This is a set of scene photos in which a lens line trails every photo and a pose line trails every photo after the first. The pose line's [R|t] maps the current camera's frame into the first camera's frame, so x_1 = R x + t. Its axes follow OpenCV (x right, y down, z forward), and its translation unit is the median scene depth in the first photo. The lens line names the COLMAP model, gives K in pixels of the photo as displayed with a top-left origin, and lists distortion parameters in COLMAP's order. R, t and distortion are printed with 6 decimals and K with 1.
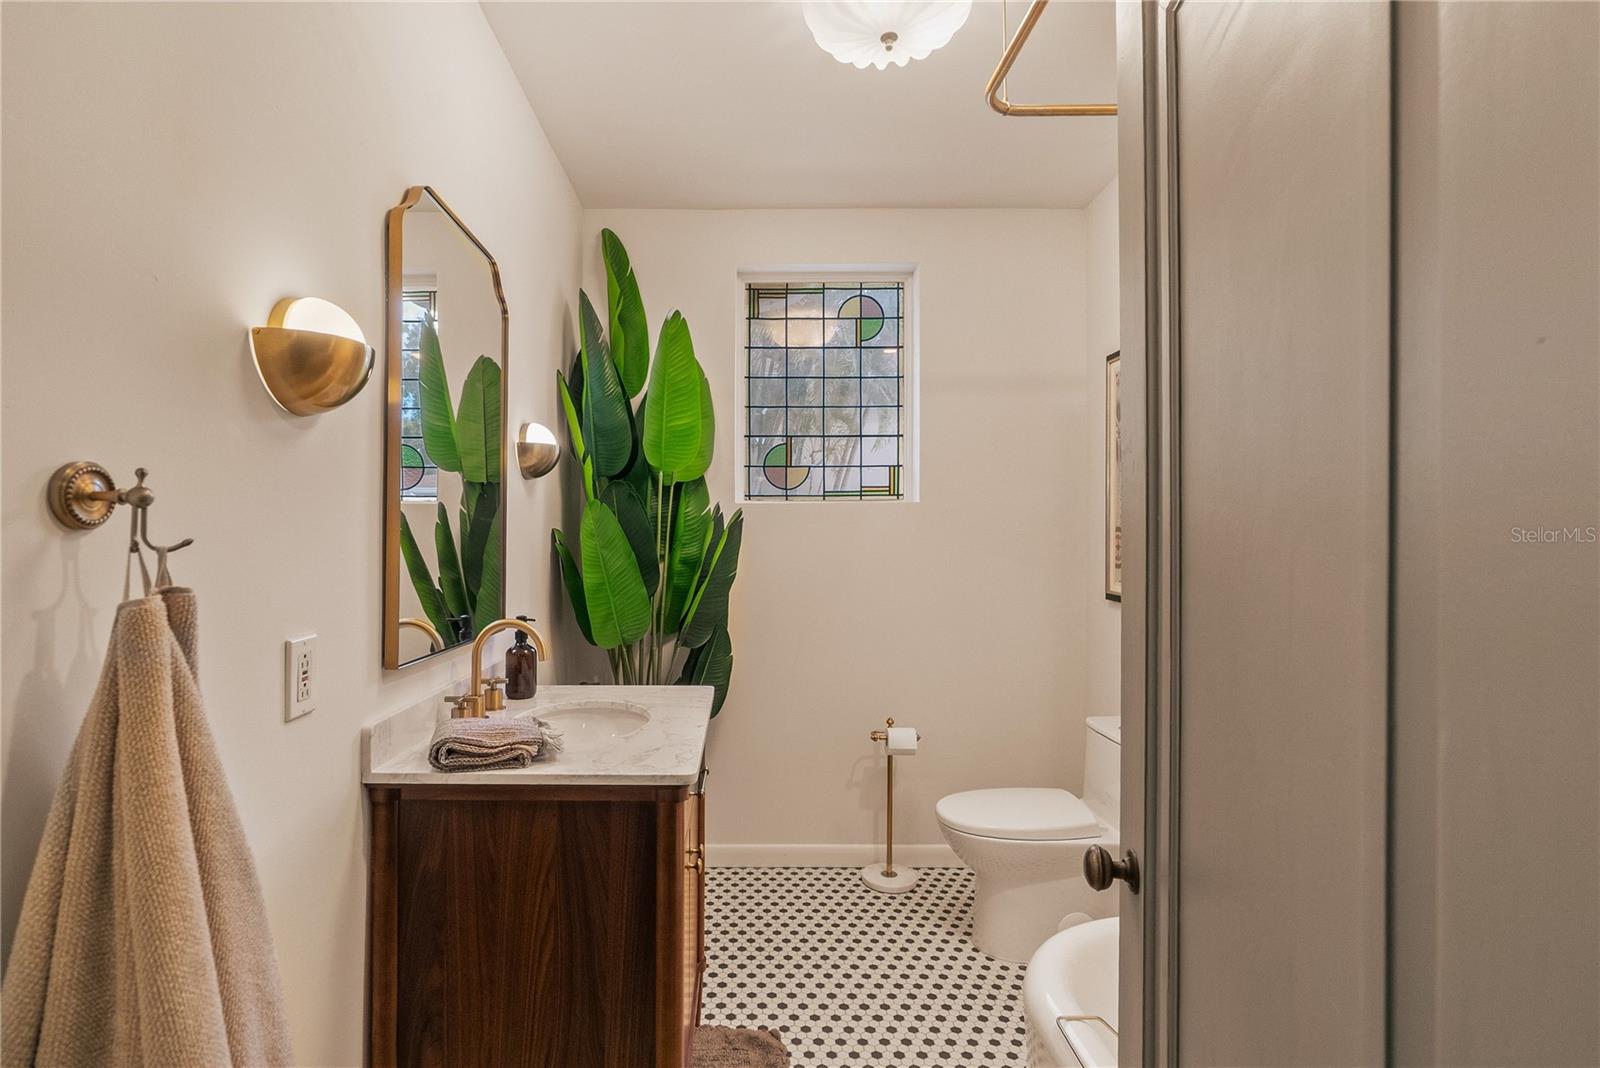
lens RADIAL K [[758.6, 0, 799.6], [0, 758.6, 530.5], [0, 0, 1]] dist [-0.010823, 0.002549]
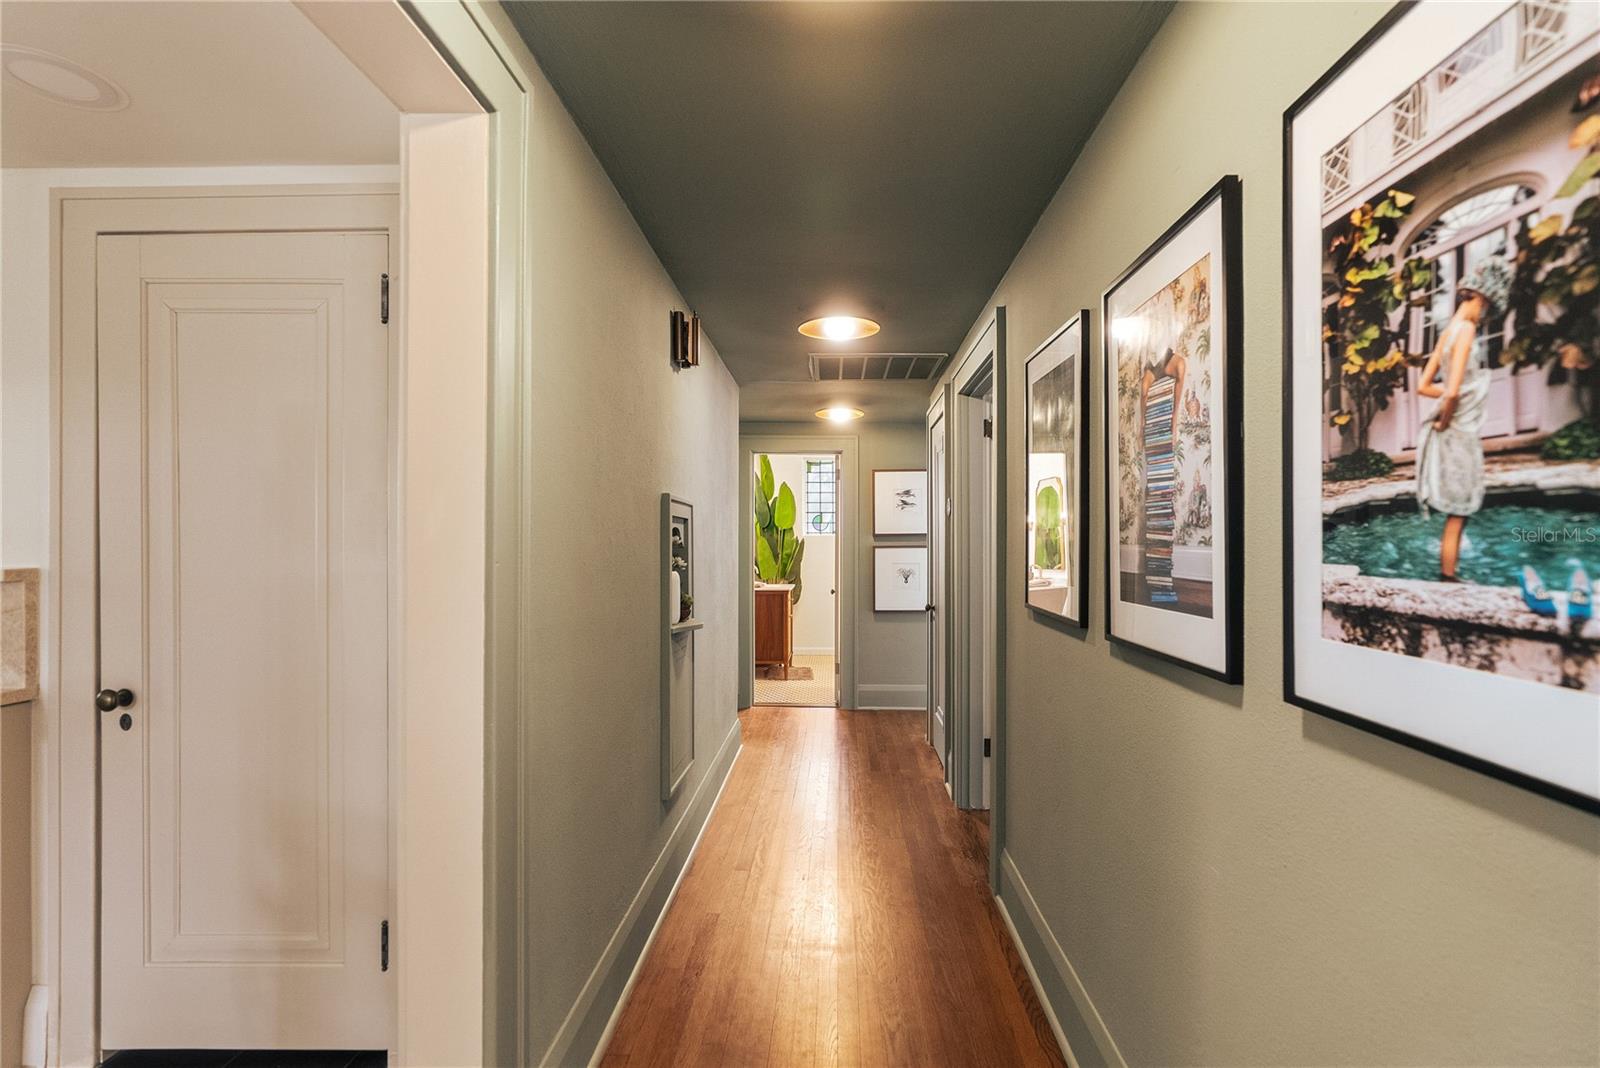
lens RADIAL K [[758.6, 0, 801.8], [0, 758.6, 539.0], [0, 0, 1]] dist [-0.010823, 0.002549]
pose [[0.993872, -0.006254, -0.110356, 0.258909], [0.006356, 0.999980, 0.000579, -0.024507], [0.110350, -0.001277, 0.993892, -2.120544]]
